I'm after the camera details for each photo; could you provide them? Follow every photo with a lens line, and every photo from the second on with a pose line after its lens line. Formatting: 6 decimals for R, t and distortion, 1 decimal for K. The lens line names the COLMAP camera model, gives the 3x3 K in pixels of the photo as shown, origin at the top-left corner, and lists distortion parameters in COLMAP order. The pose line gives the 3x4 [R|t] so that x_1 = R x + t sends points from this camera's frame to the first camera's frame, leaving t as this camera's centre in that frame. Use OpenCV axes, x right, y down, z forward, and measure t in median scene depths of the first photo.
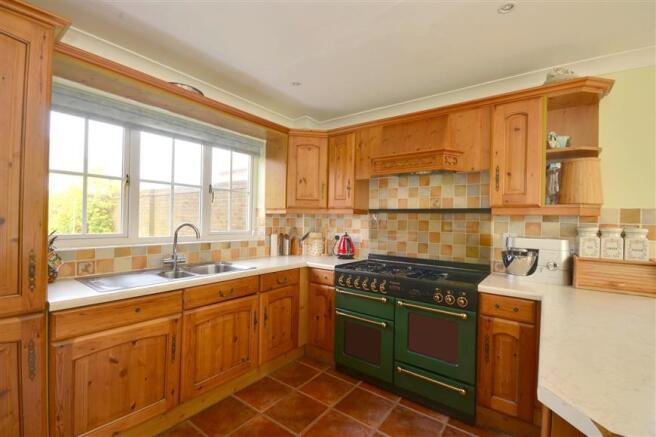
lens RADIAL K [[294.5, 0, 330.5], [0, 294.5, 218.5], [0, 0, 1]] dist [0.003787, -0.004511]
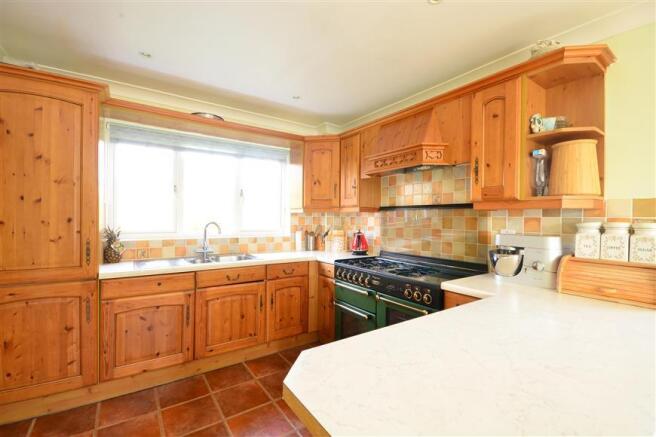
lens RADIAL K [[294.5, 0, 331.7], [0, 294.5, 219.3], [0, 0, 1]] dist [0.003787, -0.004511]
pose [[0.945962, -0.010399, -0.324111, 0.437652], [0.011418, 0.999934, 0.001241, 0.011586], [0.324077, -0.004874, 0.946018, -0.031251]]
